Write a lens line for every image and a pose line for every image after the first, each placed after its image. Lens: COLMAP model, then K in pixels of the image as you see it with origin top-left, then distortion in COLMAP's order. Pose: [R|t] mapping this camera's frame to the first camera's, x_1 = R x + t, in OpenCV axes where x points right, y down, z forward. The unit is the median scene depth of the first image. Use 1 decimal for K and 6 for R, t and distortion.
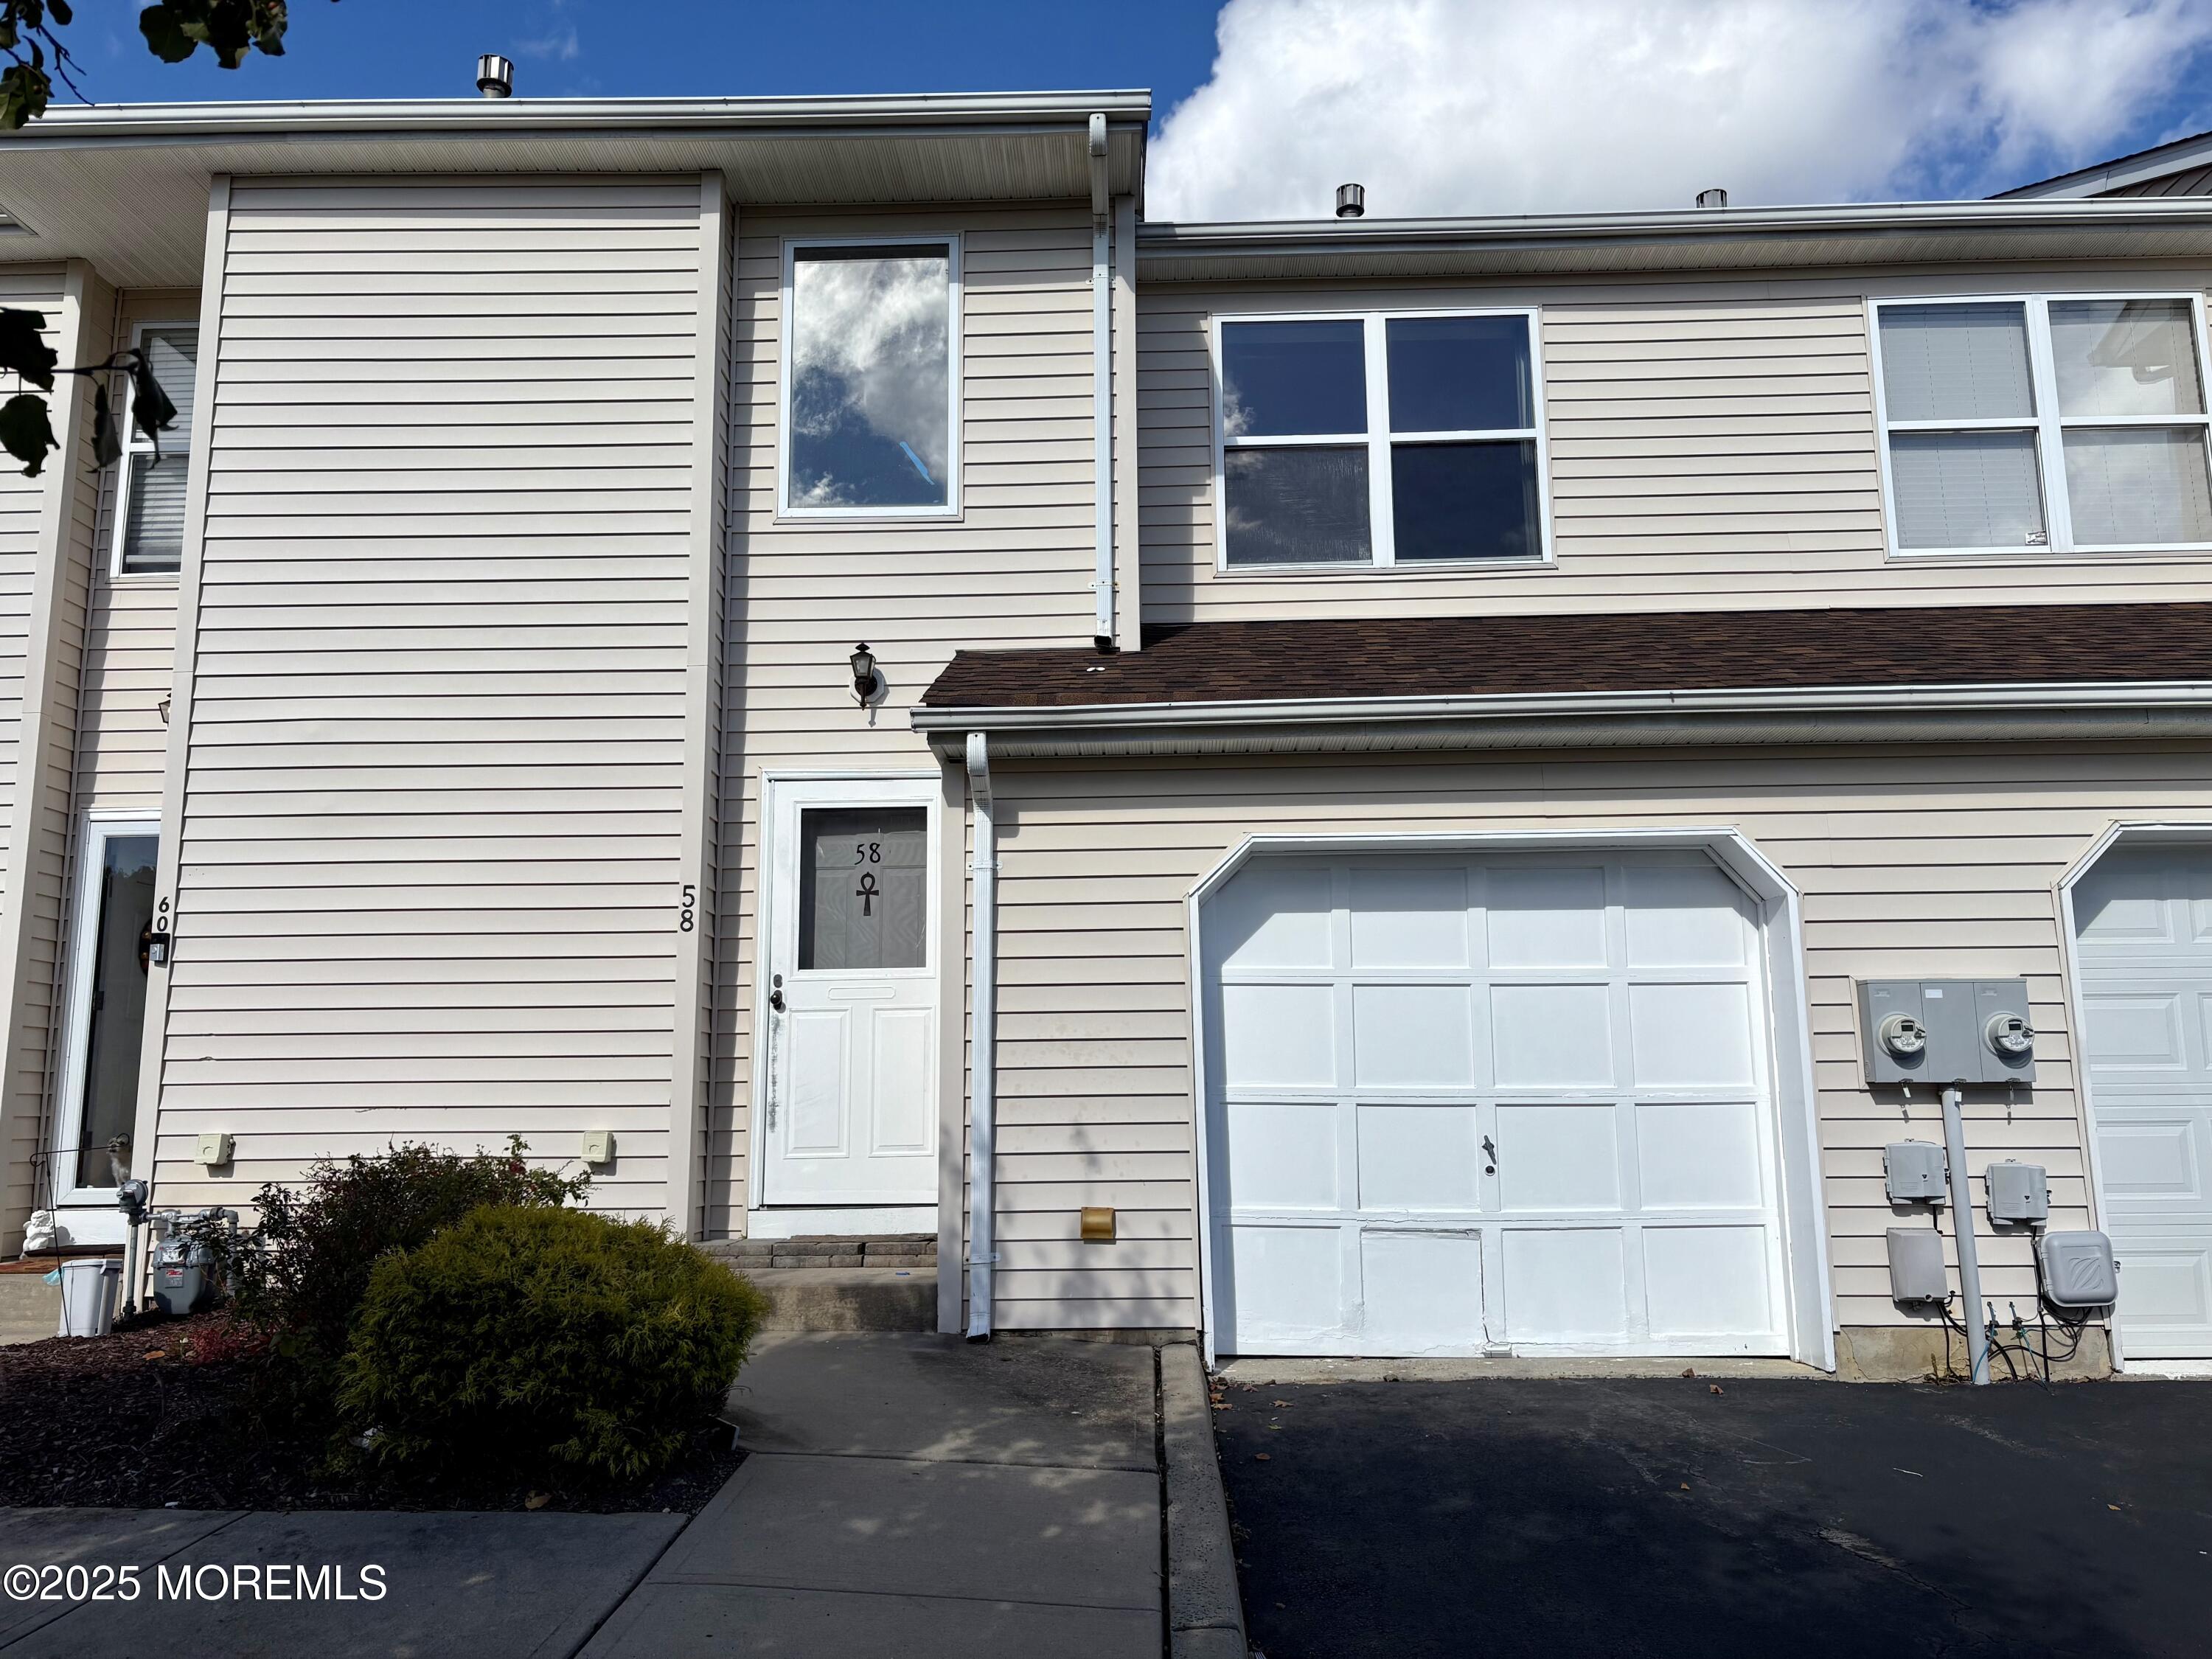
lens RADIAL K [[1678.8, 0, 1094.0], [0, 1678.8, 831.2], [0, 0, 1]] dist [0.040134, -0.032646]
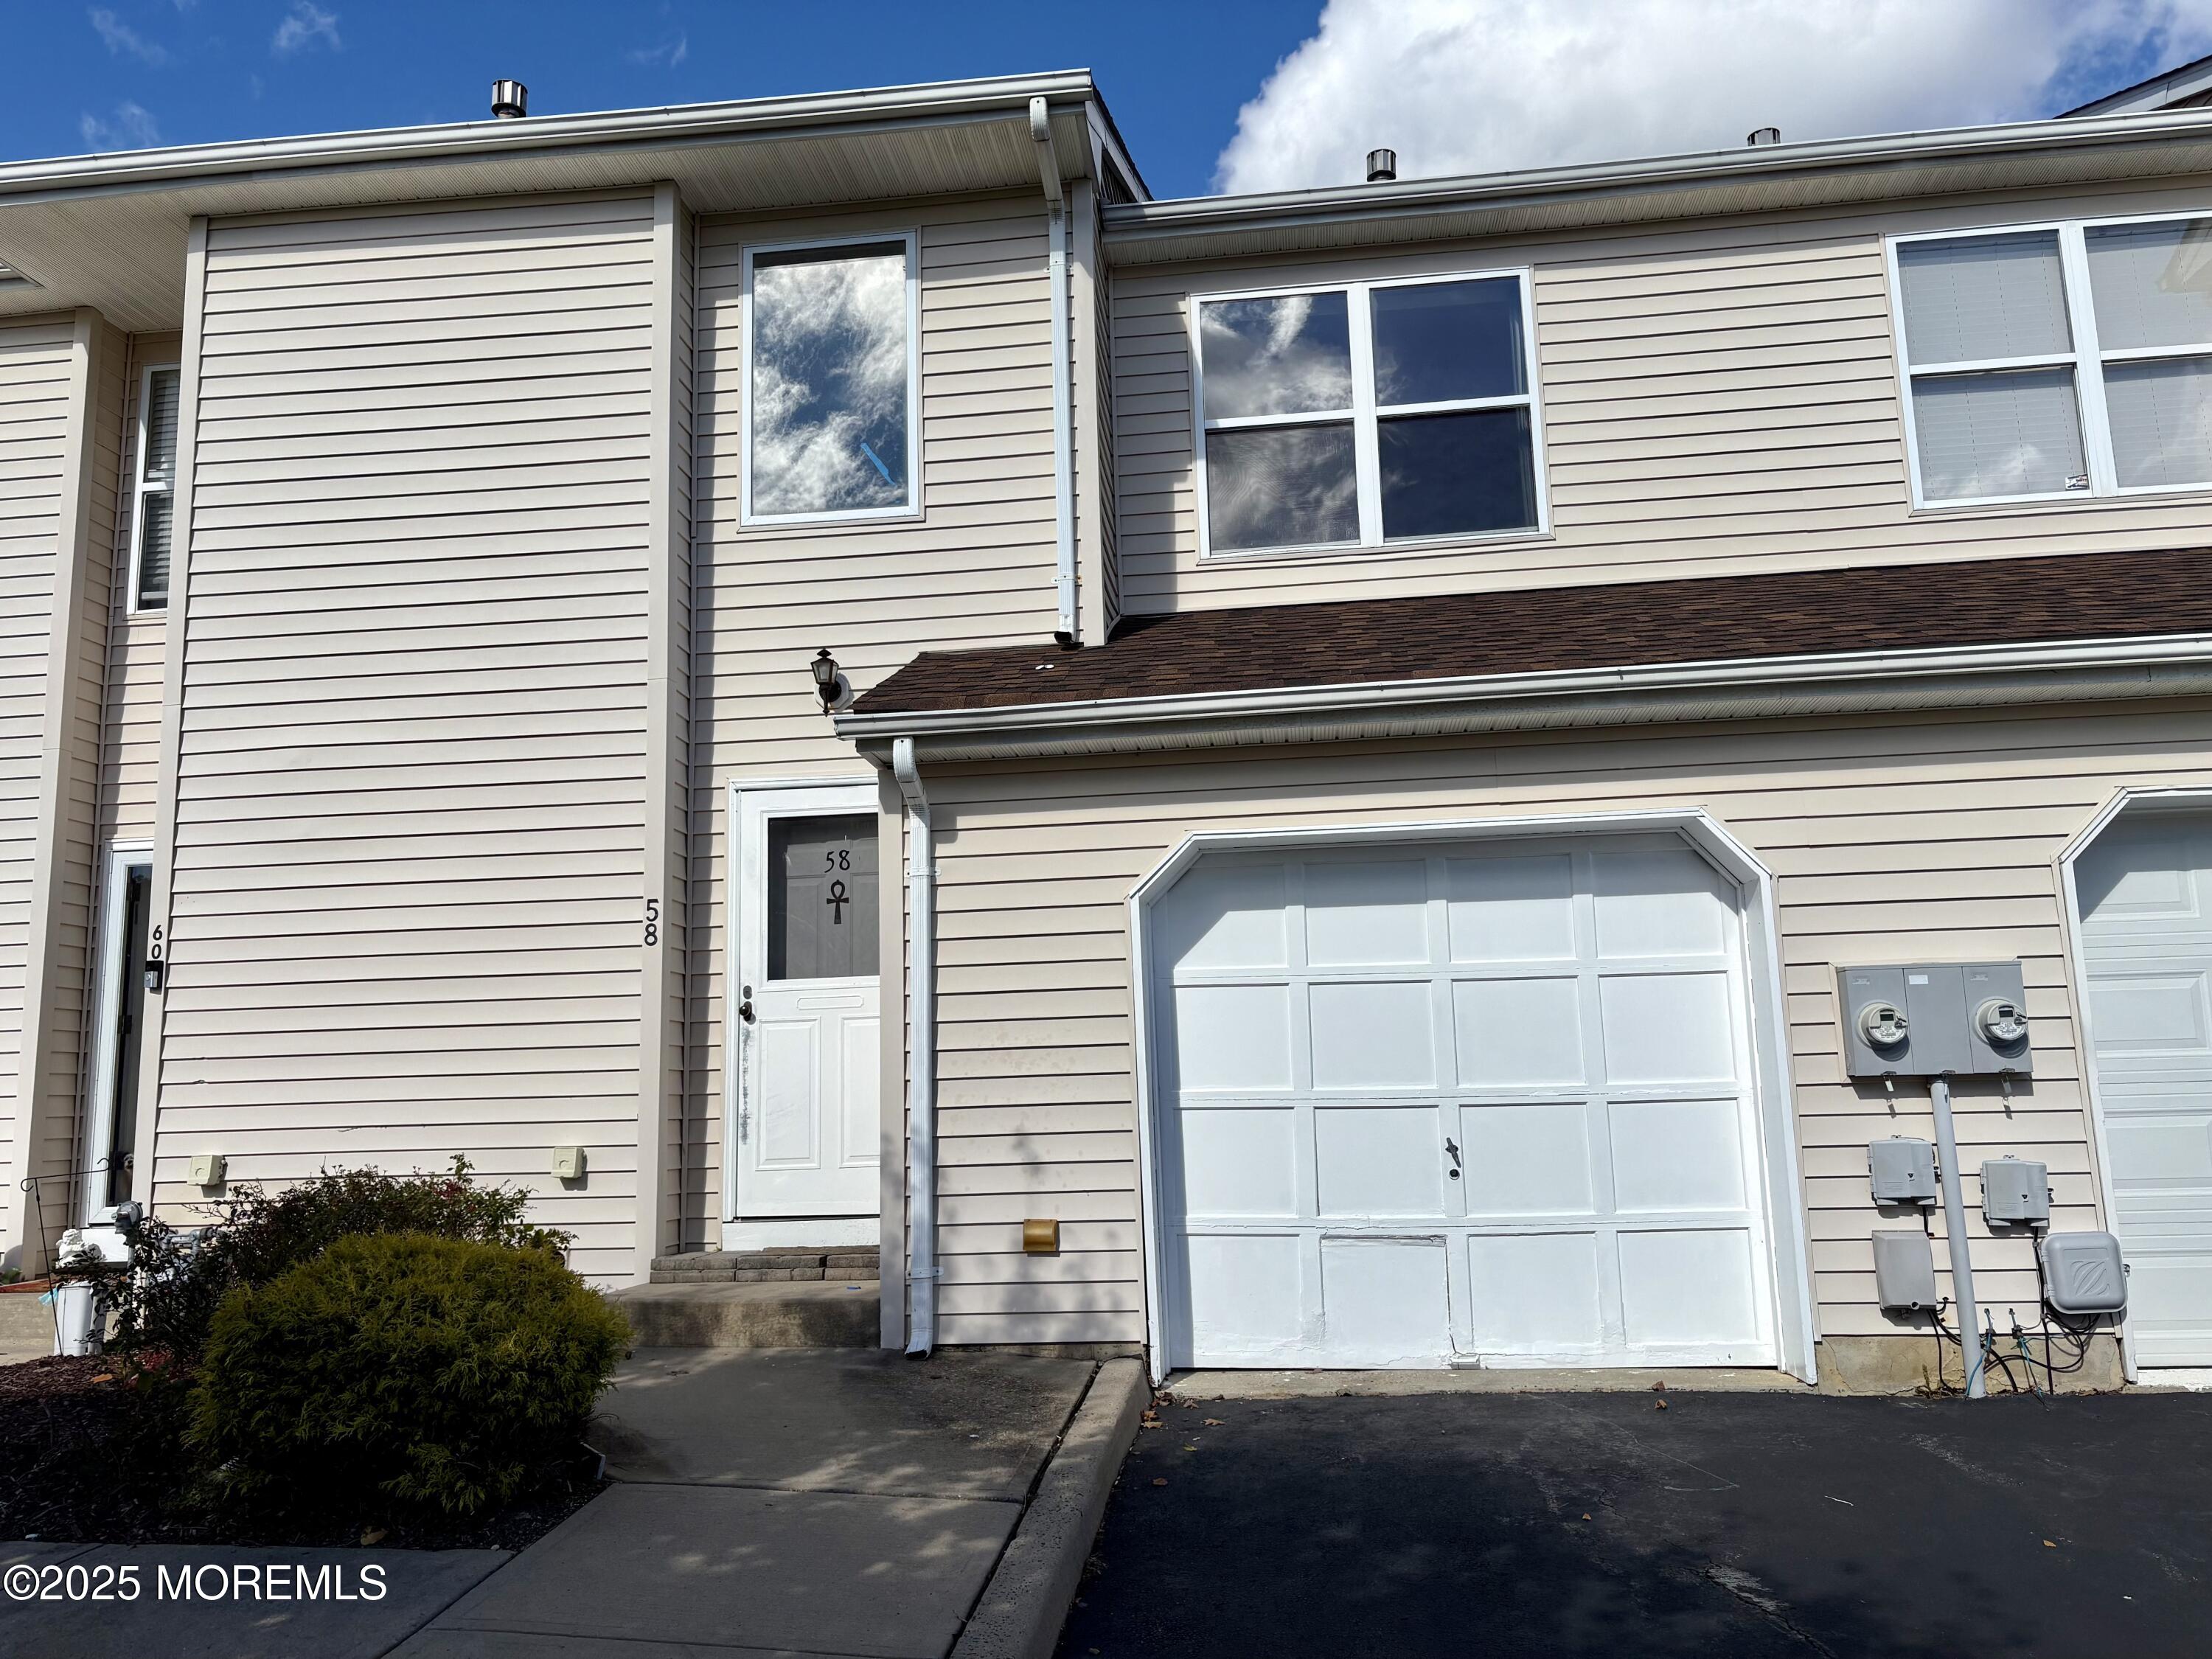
lens RADIAL K [[1678.8, 0, 1111.8], [0, 1678.8, 826.6], [0, 0, 1]] dist [0.040134, -0.032646]
pose [[0.995670, -0.032618, -0.087043, 0.128867], [0.033235, 0.999432, 0.005642, -0.008143], [0.086809, -0.008511, 0.996189, 0.028976]]
